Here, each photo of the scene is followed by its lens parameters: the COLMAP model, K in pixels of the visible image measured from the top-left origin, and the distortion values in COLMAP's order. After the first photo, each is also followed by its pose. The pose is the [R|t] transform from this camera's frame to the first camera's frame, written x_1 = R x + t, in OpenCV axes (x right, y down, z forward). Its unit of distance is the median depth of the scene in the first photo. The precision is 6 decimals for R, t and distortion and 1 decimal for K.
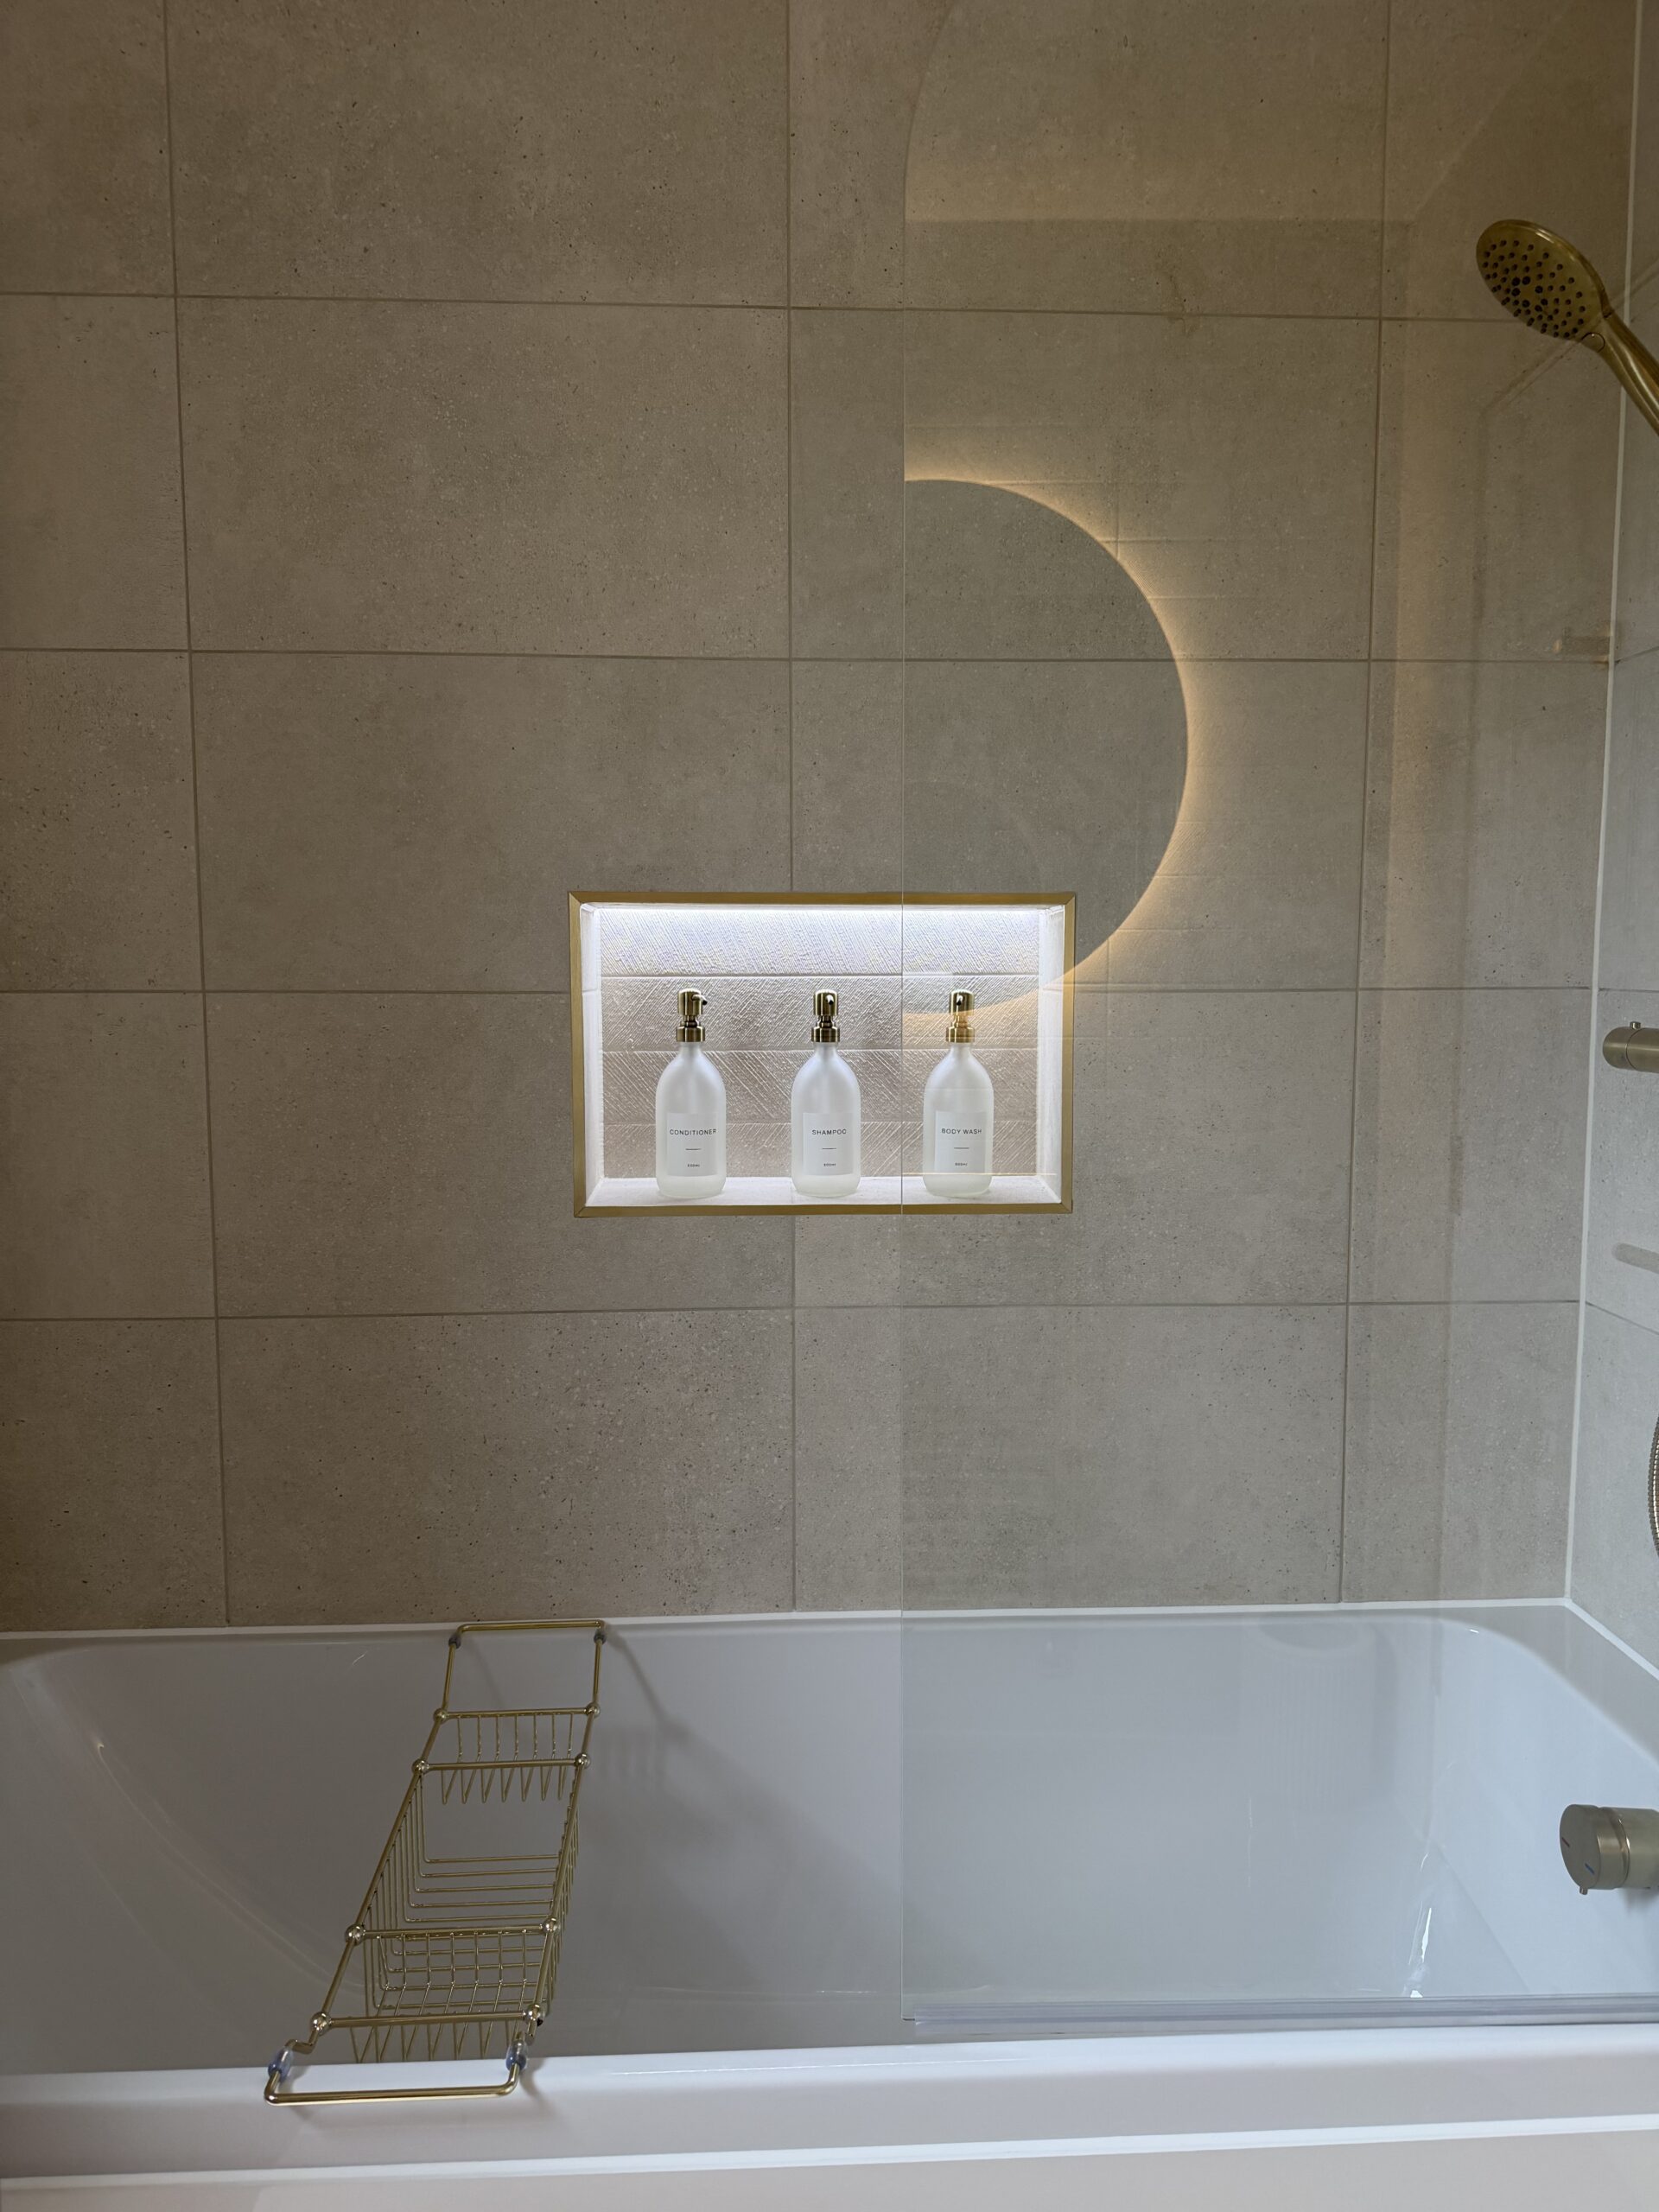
lens RADIAL K [[1530.3, 0, 838.6], [0, 1530.3, 1081.7], [0, 0, 1]] dist [0.076310, -0.118549]
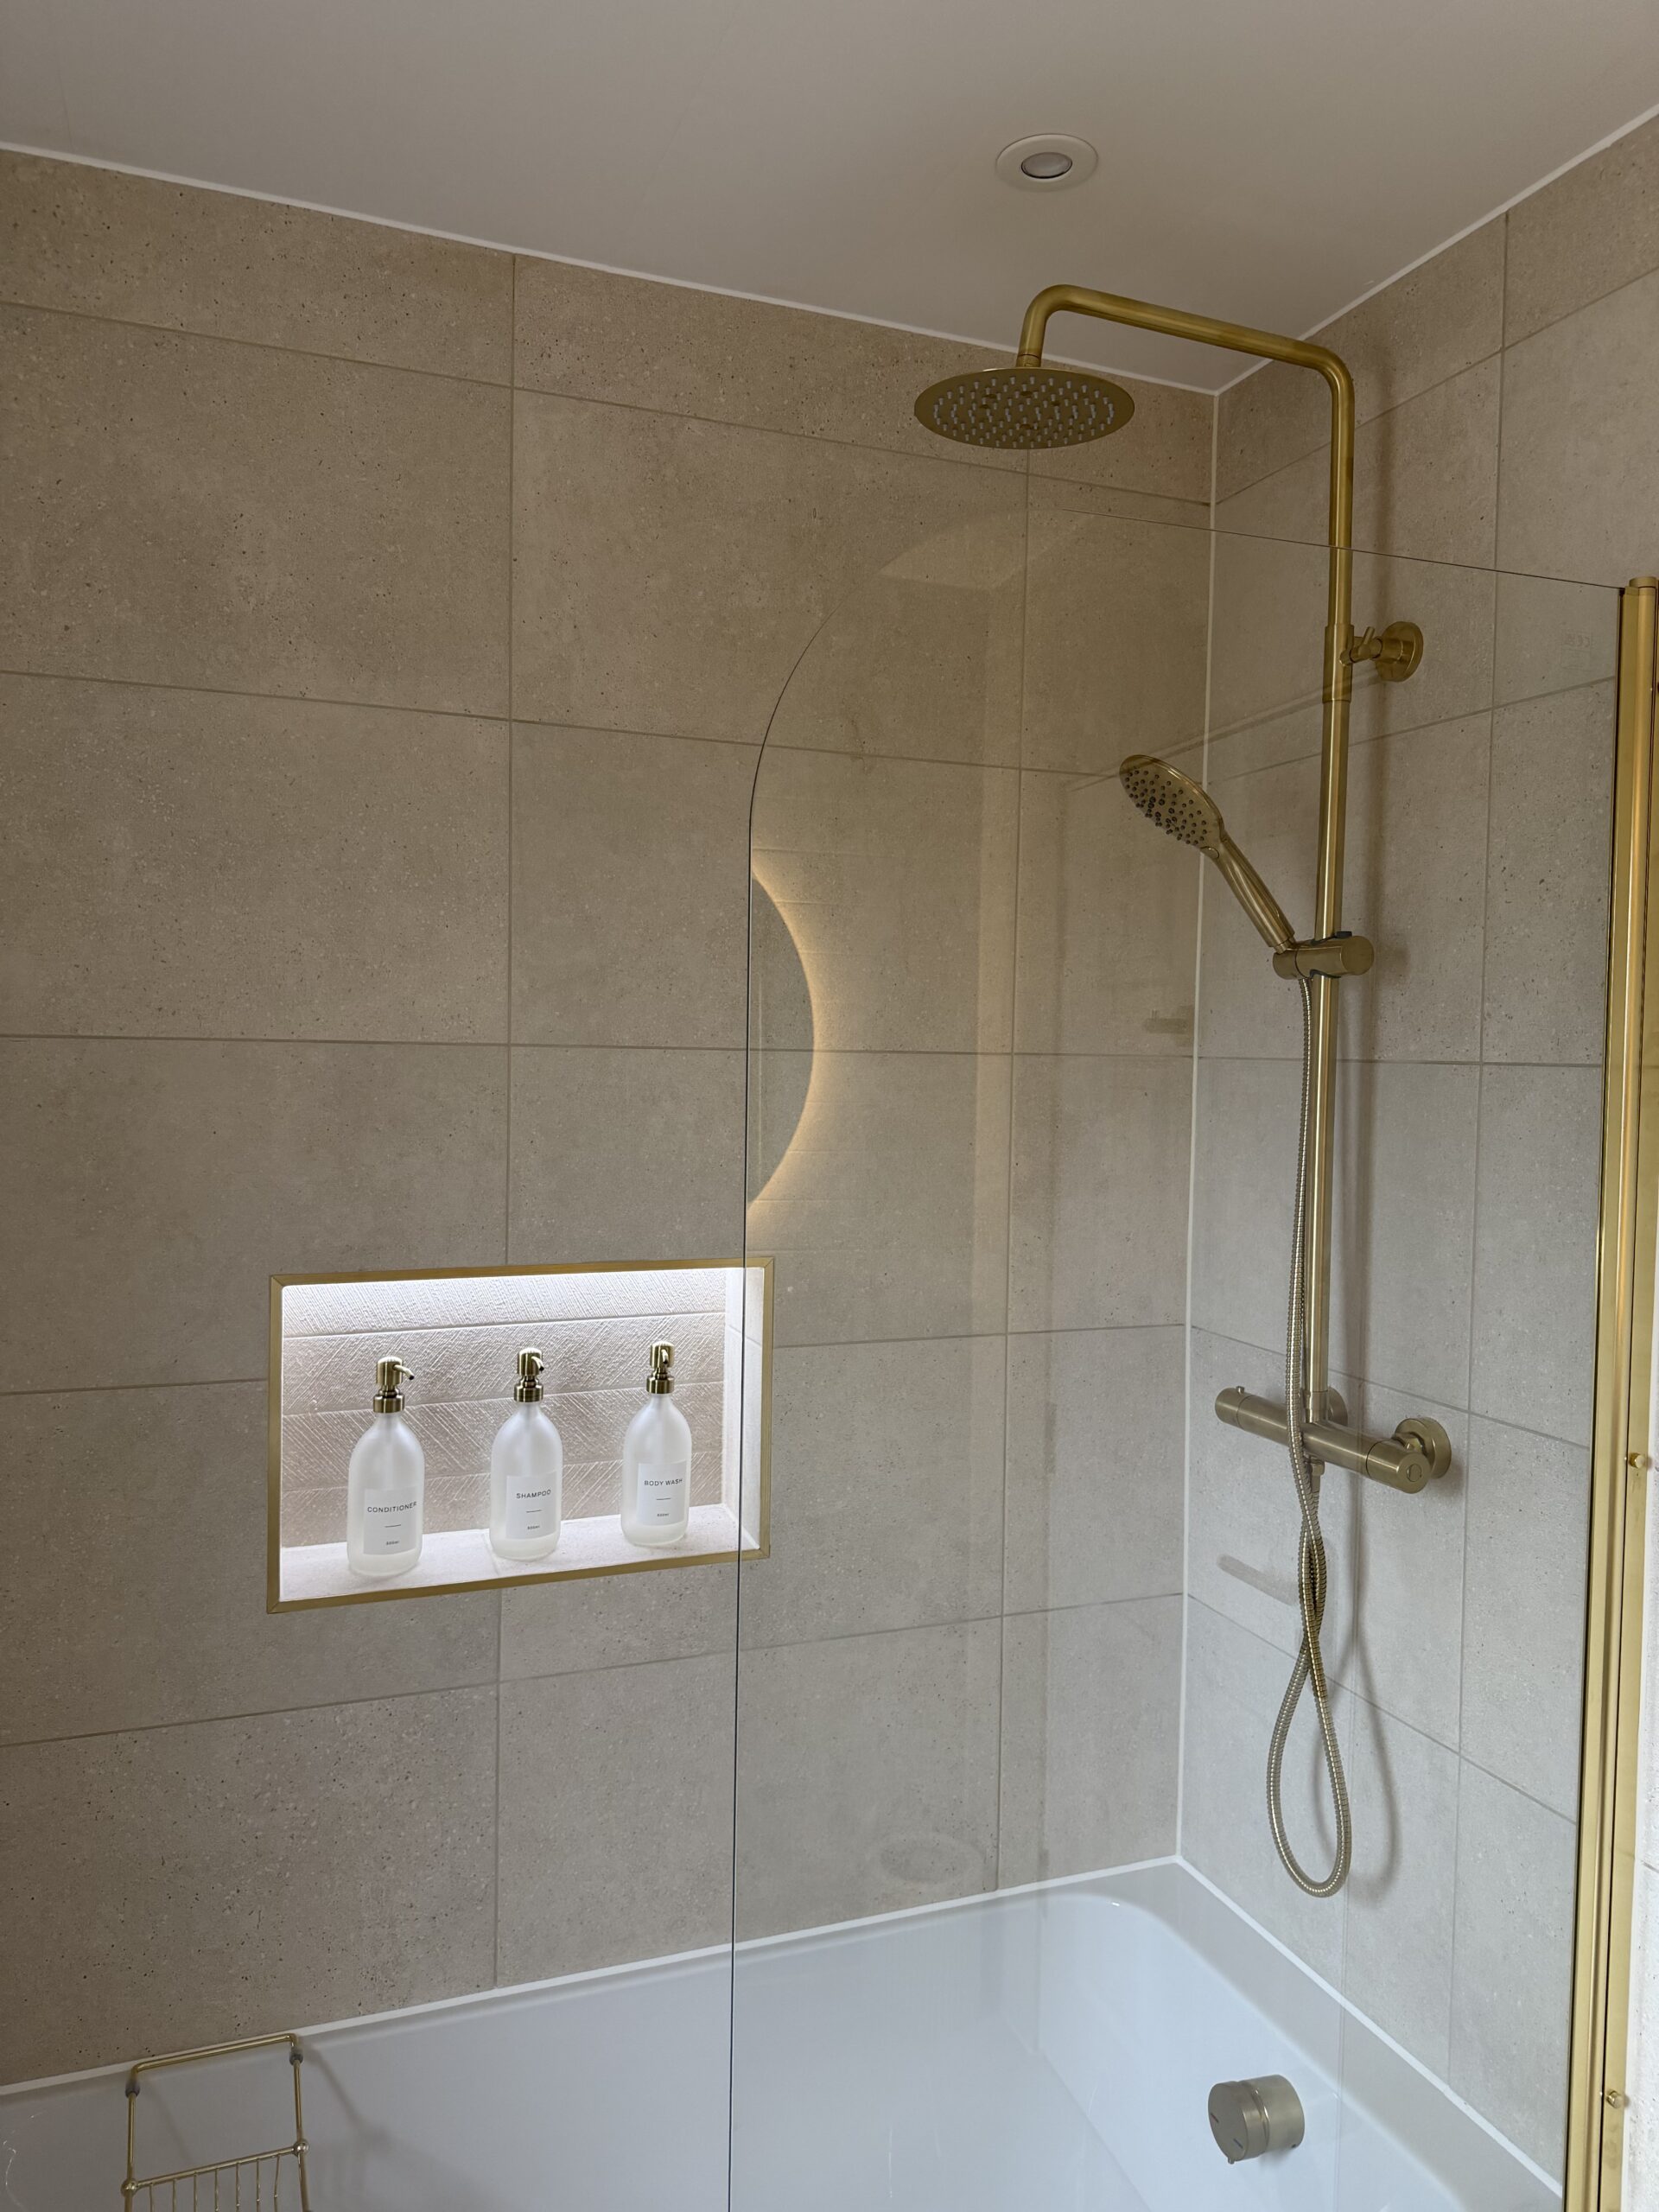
lens RADIAL K [[1530.3, 0, 838.6], [0, 1530.3, 1081.7], [0, 0, 1]] dist [0.076310, -0.118549]
pose [[0.949063, 0.008750, 0.314965, -0.141336], [0.010141, 0.998248, -0.058290, -0.182384], [-0.314923, 0.058515, 0.947312, -0.046062]]
